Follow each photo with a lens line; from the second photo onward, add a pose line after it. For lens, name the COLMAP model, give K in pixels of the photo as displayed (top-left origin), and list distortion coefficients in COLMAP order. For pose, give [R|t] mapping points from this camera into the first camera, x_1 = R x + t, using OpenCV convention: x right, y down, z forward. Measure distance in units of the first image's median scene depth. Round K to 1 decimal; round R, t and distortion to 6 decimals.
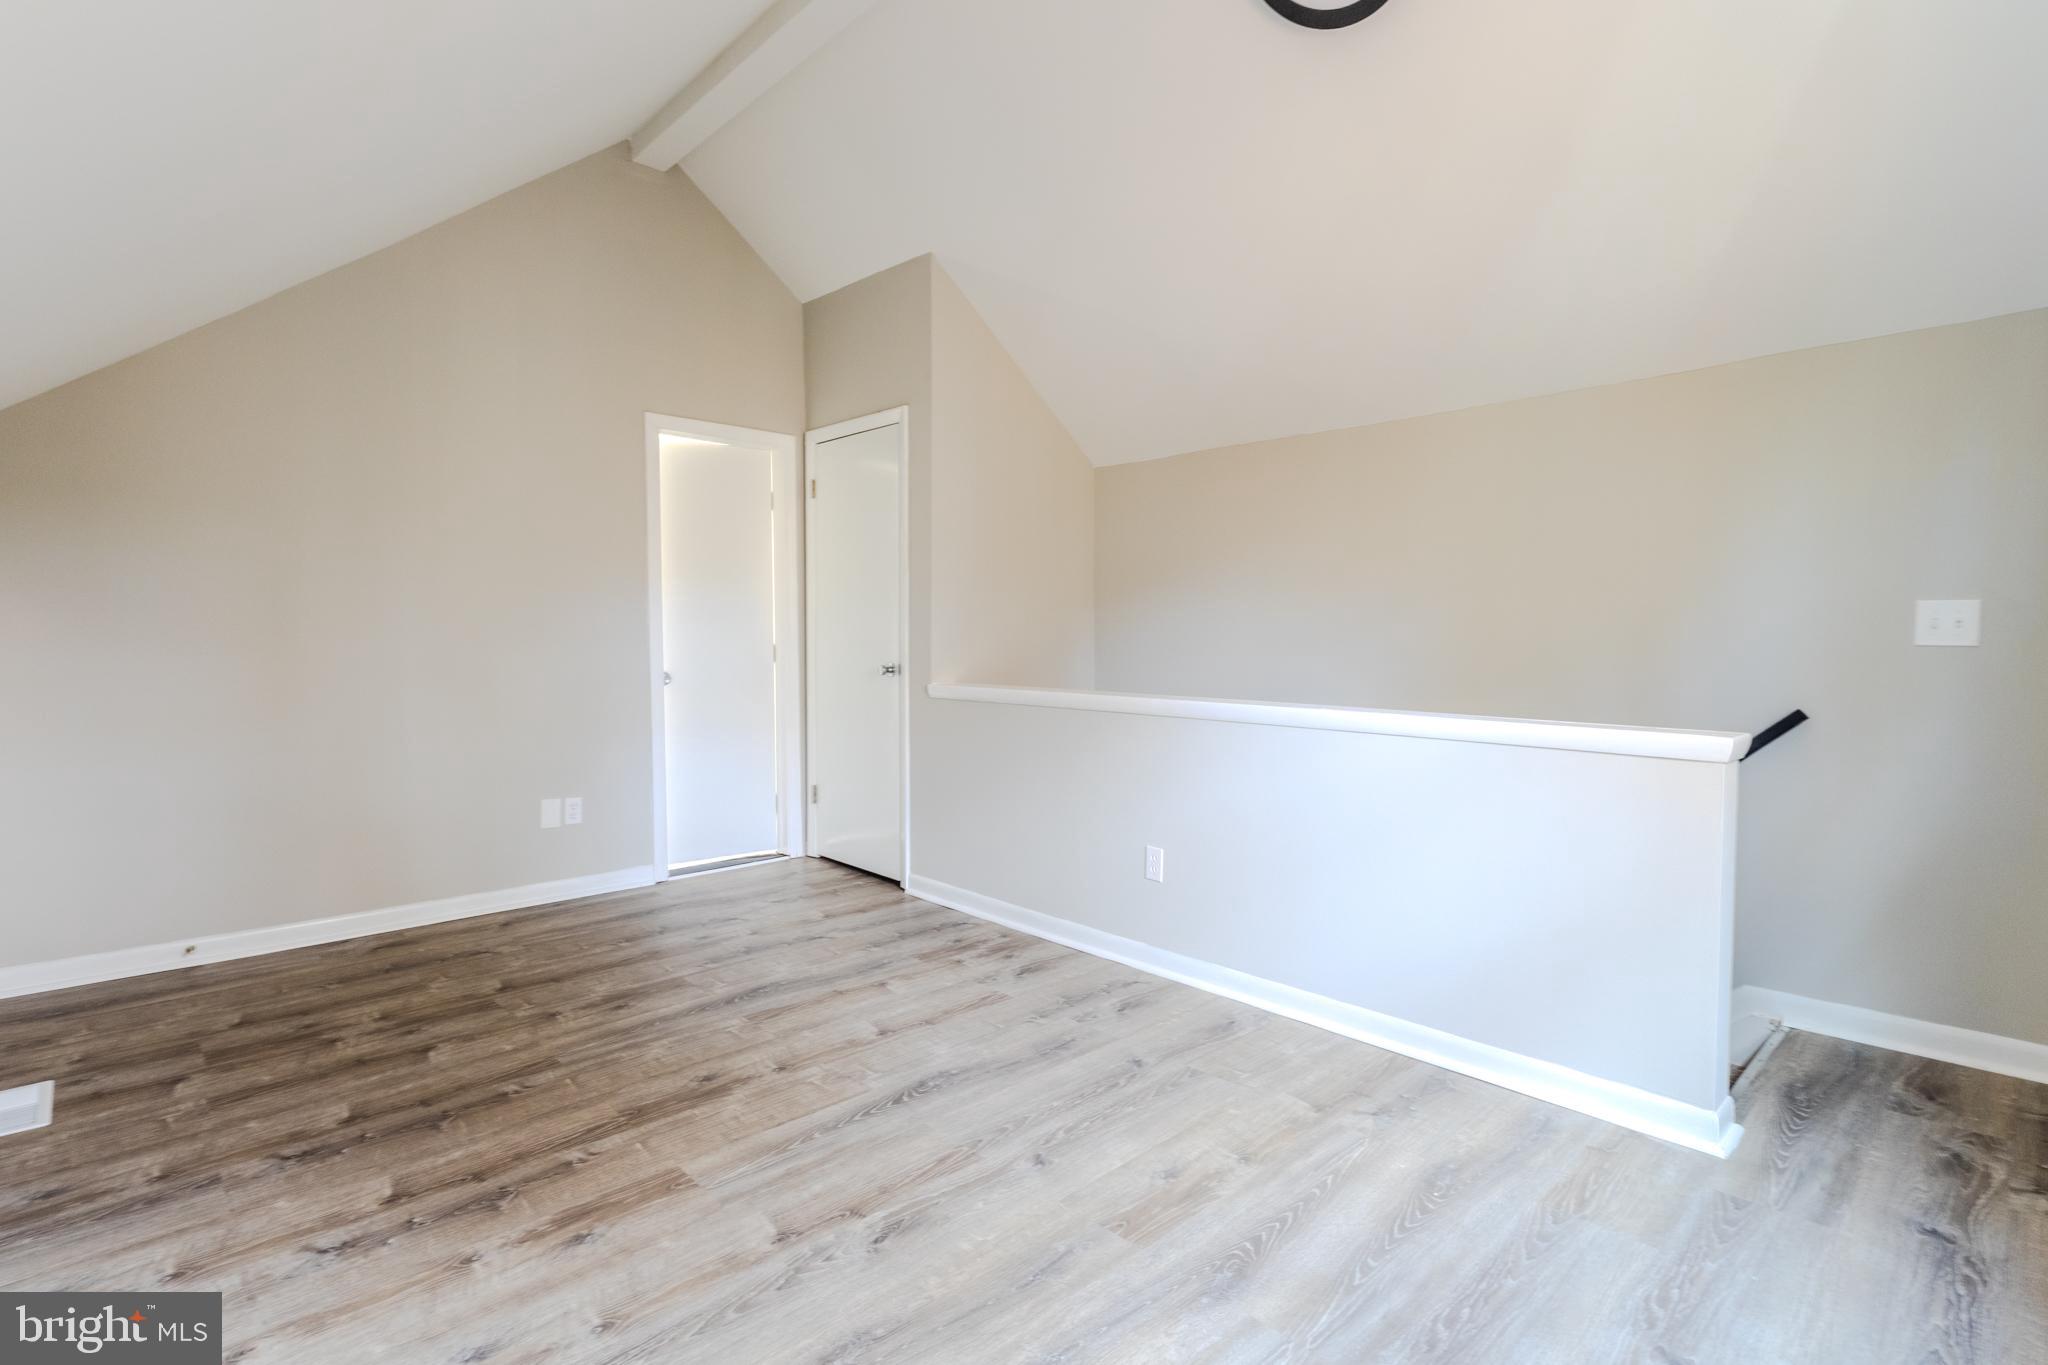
lens RADIAL K [[968.3, 0, 1025.6], [0, 968.3, 682.2], [0, 0, 1]] dist [0.001501, 0.000693]
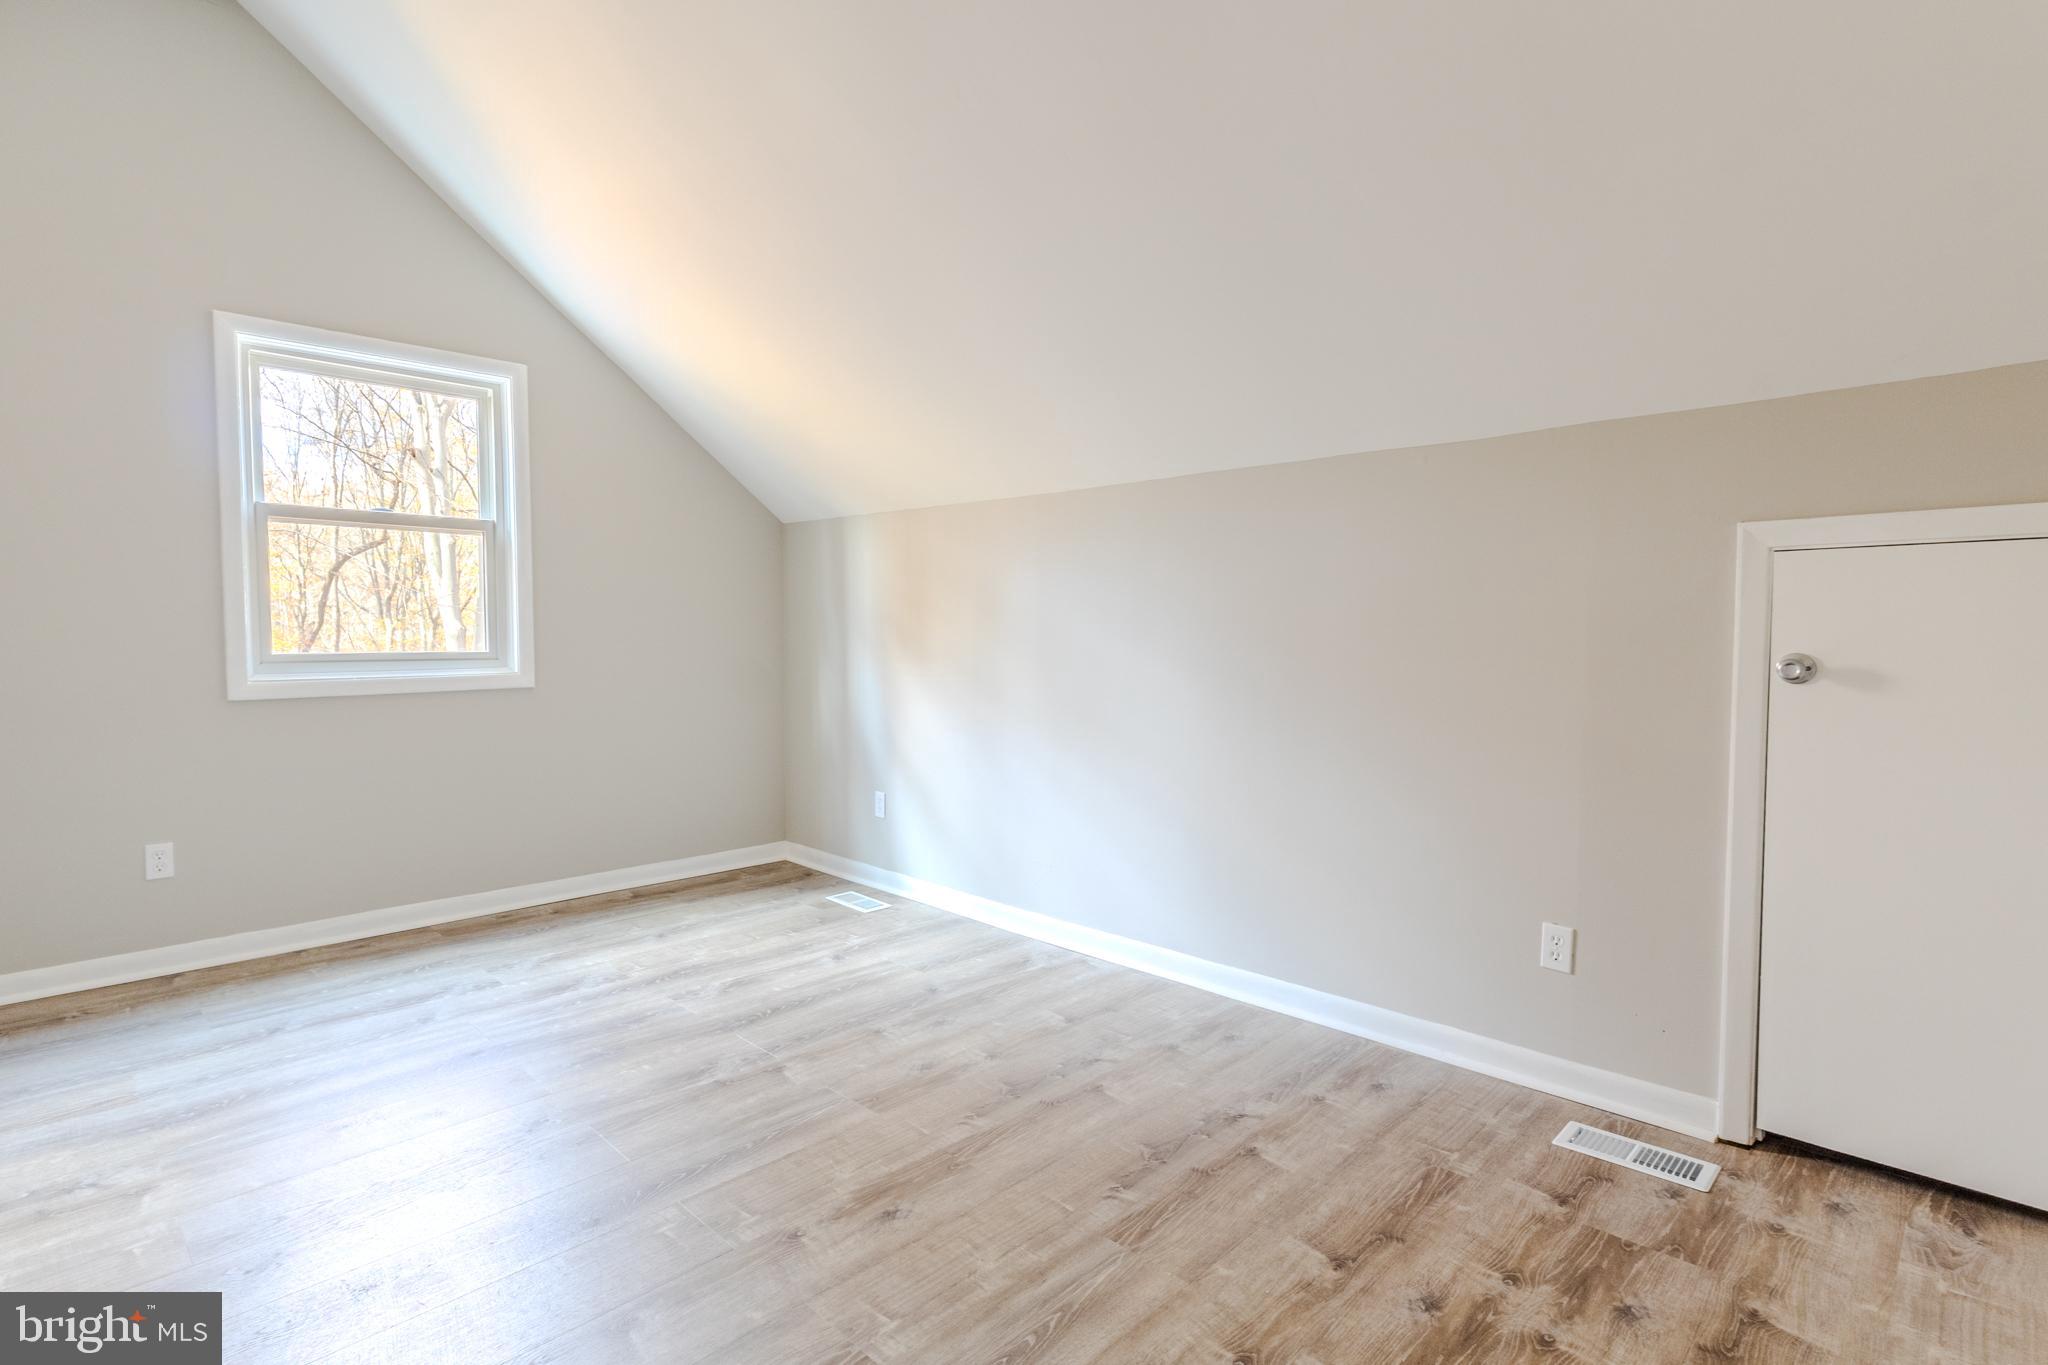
lens RADIAL K [[968.3, 0, 1025.6], [0, 968.3, 682.2], [0, 0, 1]] dist [0.001501, 0.000693]
pose [[-0.999196, -0.004658, -0.039823, -0.433228], [-0.008653, 0.994875, 0.100737, -0.091185], [0.039150, 0.101000, -0.994116, 1.850984]]
